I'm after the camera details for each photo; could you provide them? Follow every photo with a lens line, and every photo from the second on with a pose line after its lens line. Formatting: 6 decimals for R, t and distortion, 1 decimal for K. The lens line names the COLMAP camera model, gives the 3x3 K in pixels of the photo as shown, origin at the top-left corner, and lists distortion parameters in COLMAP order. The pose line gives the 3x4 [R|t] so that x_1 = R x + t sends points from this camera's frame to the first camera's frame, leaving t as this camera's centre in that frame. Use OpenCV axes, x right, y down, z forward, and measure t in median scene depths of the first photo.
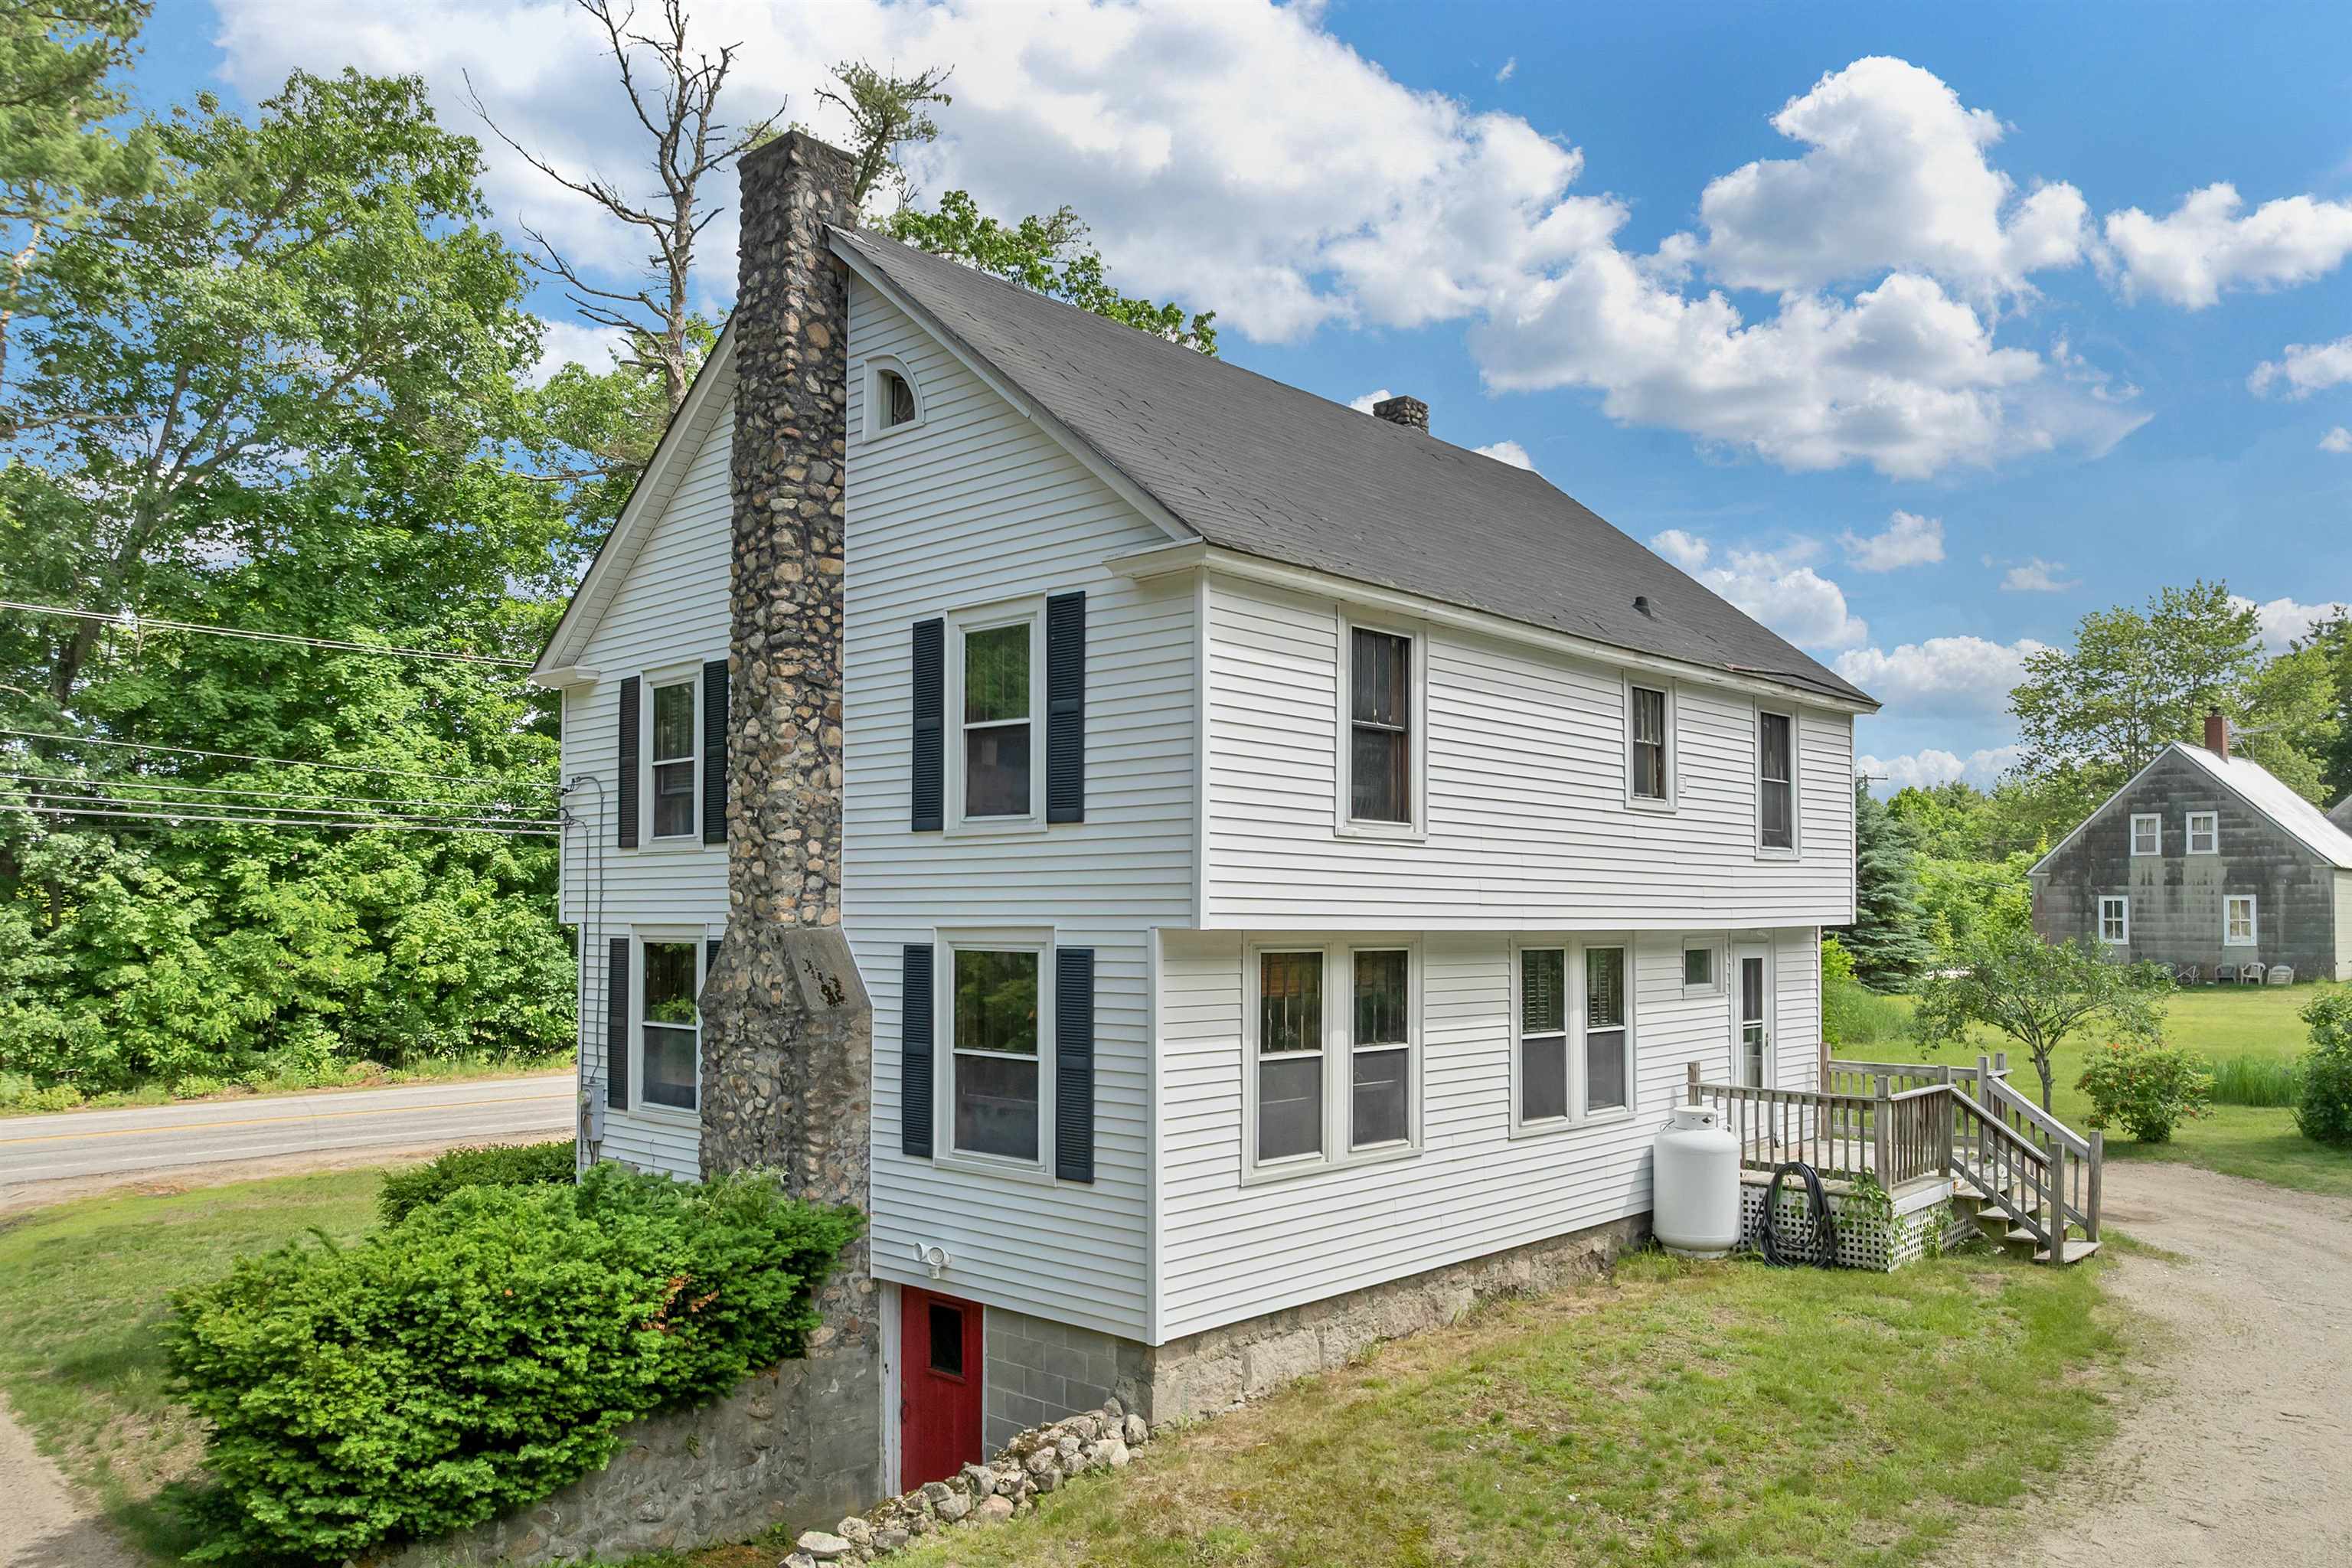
lens RADIAL K [[1695.0, 0, 1182.7], [0, 1695.0, 883.4], [0, 0, 1]] dist [-0.041151, 0.003842]
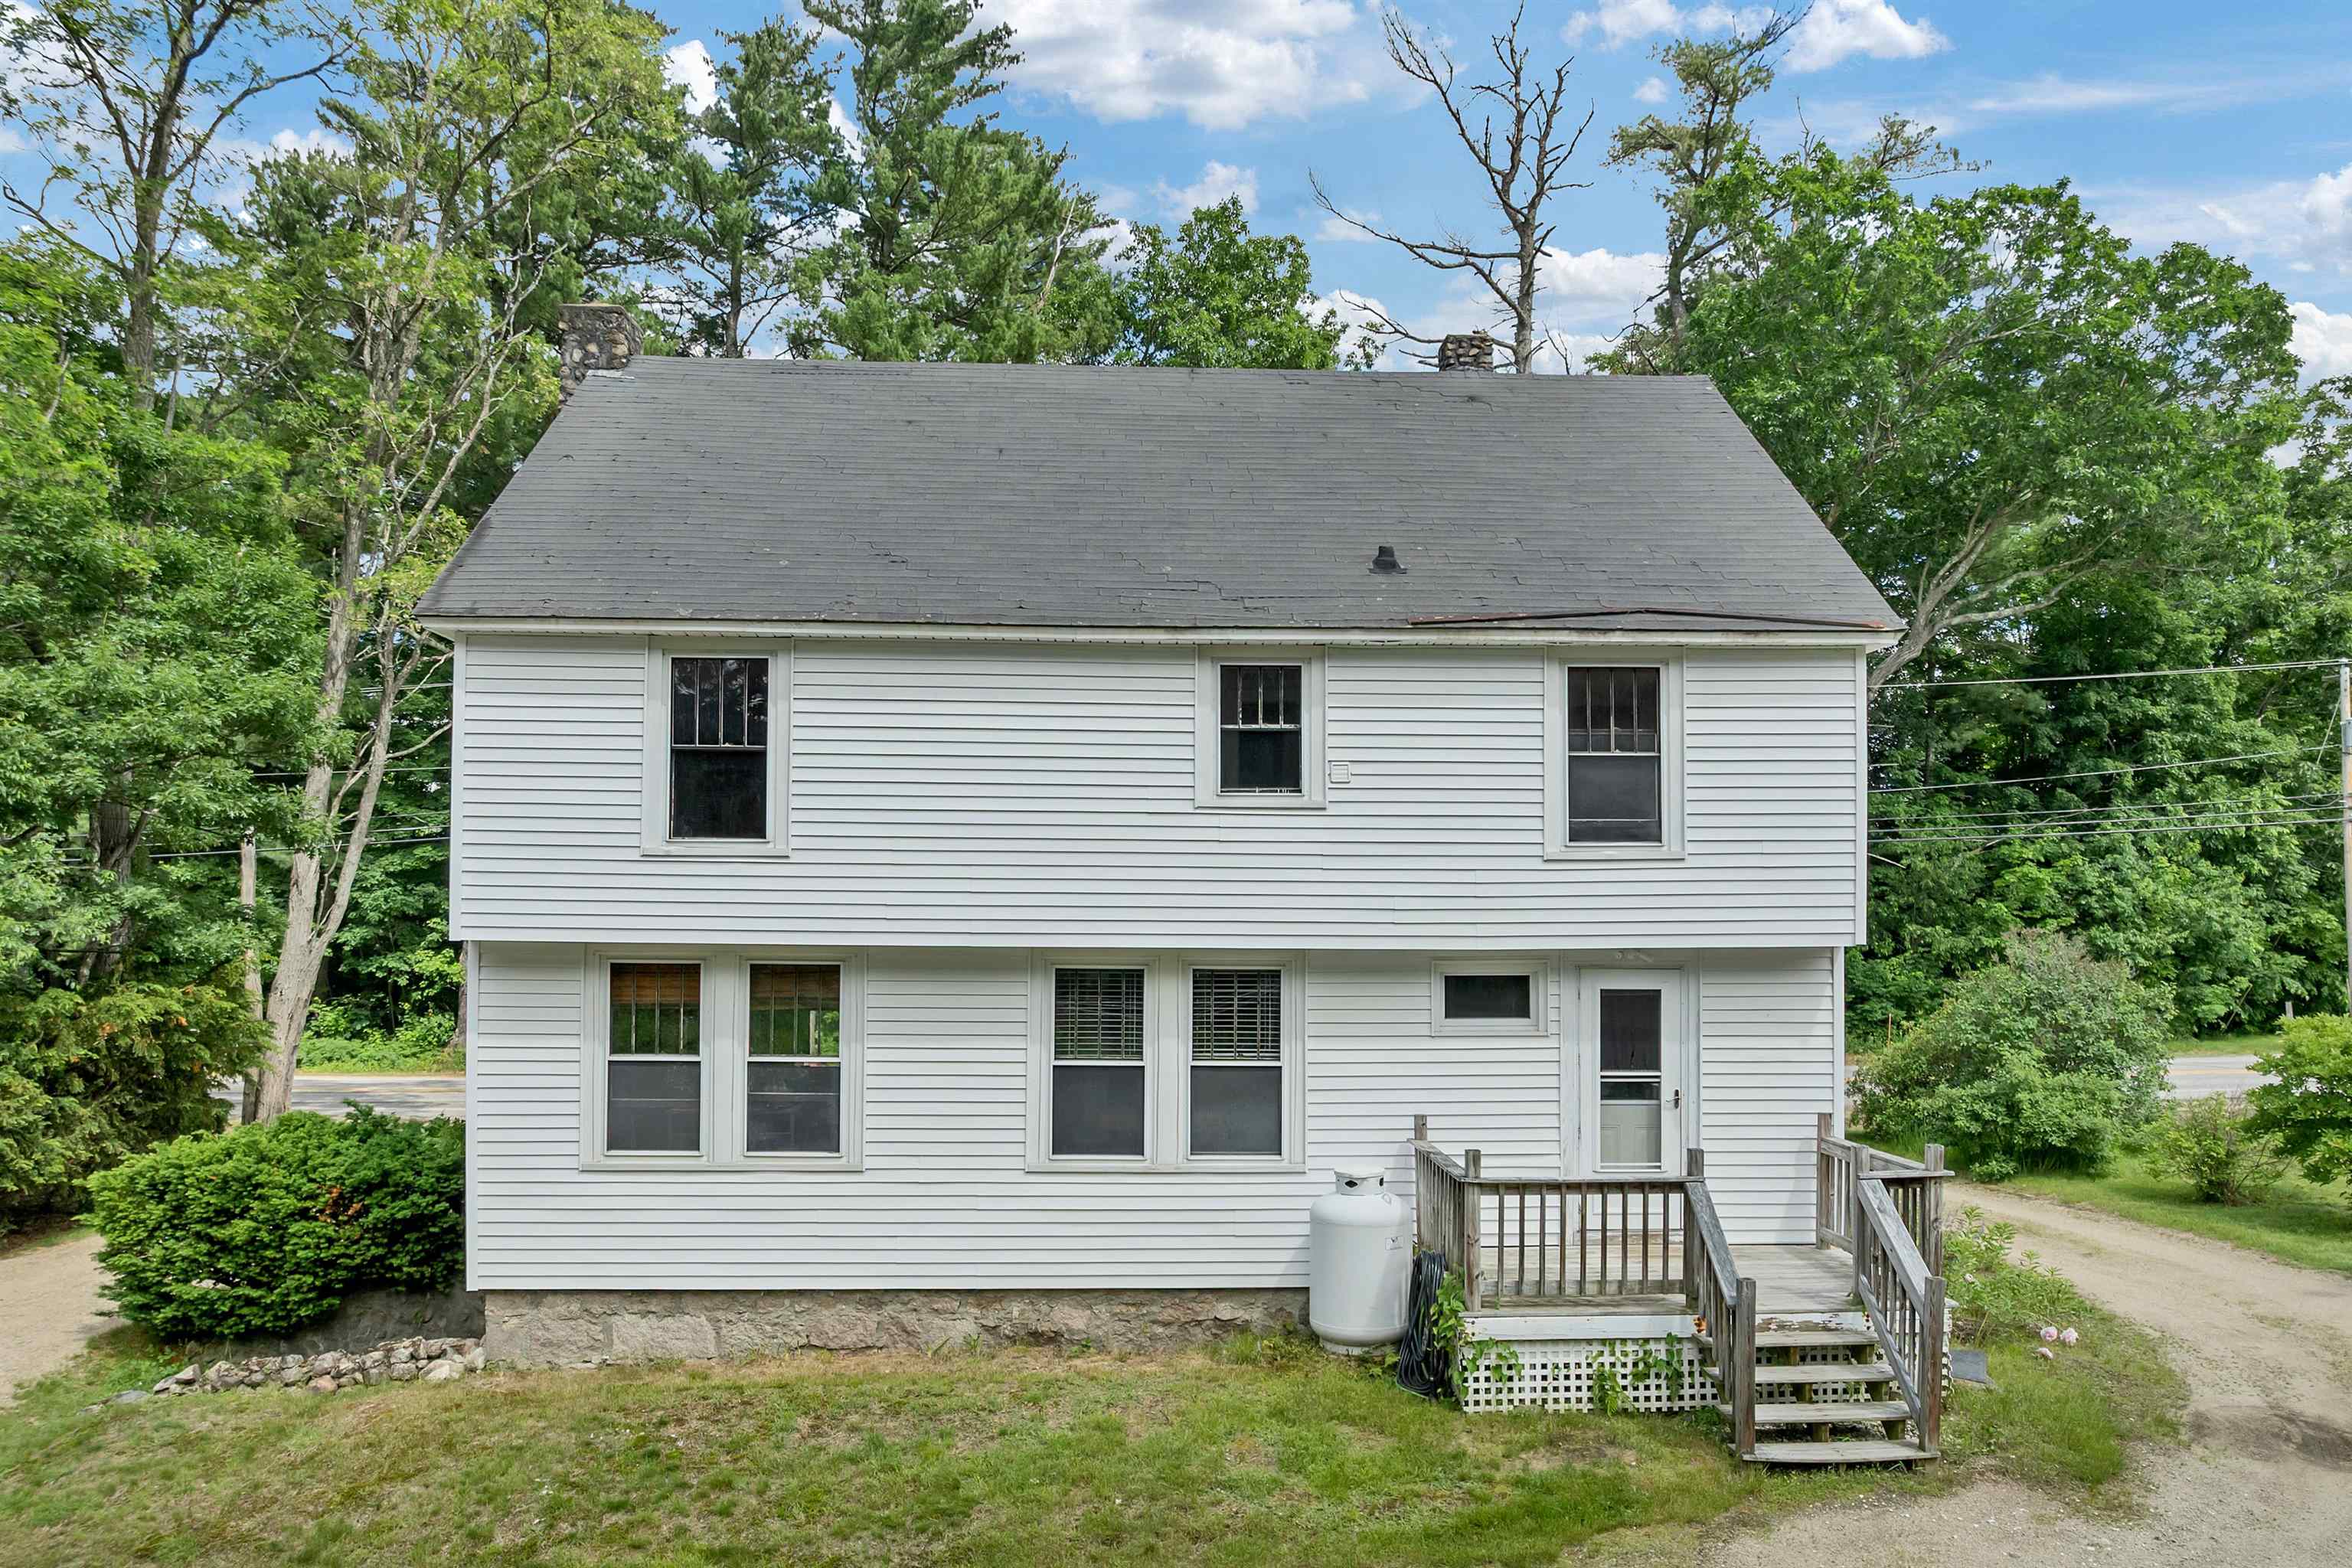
lens RADIAL K [[1695.0, 0, 1182.7], [0, 1695.0, 883.4], [0, 0, 1]] dist [-0.041151, 0.003842]
pose [[0.708577, -0.012555, -0.705522, 0.899725], [0.009111, 0.999921, -0.008644, 0.001717], [0.705575, -0.000303, 0.708635, 0.396982]]
